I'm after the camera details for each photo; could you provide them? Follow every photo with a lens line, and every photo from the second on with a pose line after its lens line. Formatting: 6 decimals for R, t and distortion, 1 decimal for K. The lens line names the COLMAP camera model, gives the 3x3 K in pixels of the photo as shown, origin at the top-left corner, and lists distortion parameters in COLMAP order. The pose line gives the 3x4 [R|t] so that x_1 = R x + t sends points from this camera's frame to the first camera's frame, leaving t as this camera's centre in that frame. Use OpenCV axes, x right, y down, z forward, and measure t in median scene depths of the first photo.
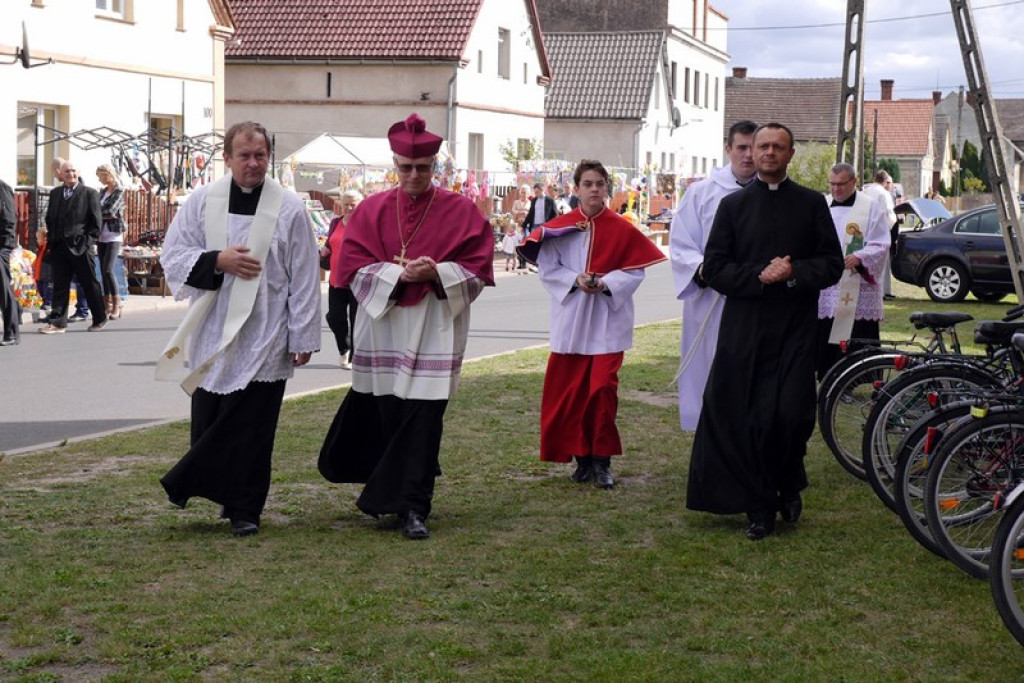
lens RADIAL K [[1558.1, 0, 512.0], [0, 1558.1, 341.5], [0, 0, 1]] dist [0.054592, -0.105311]
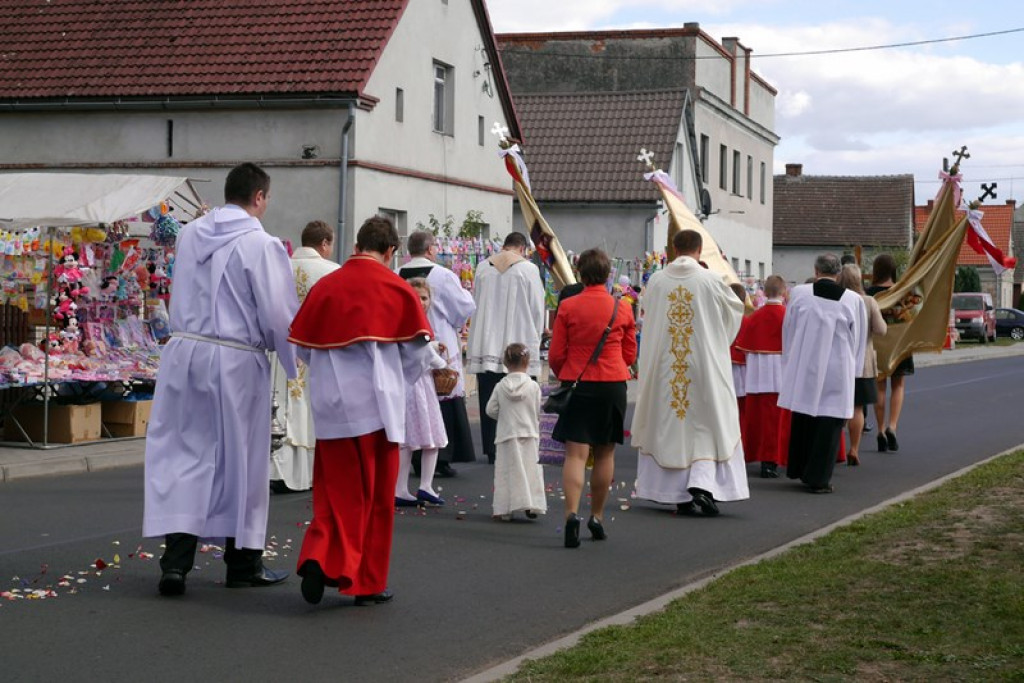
lens RADIAL K [[1558.1, 0, 512.0], [0, 1558.1, 341.5], [0, 0, 1]] dist [0.054592, -0.105311]
pose [[0.999290, -0.003968, -0.037476, 0.041829], [0.001060, 0.997008, -0.077291, -0.019717], [0.037670, 0.077197, 0.996304, 0.265991]]
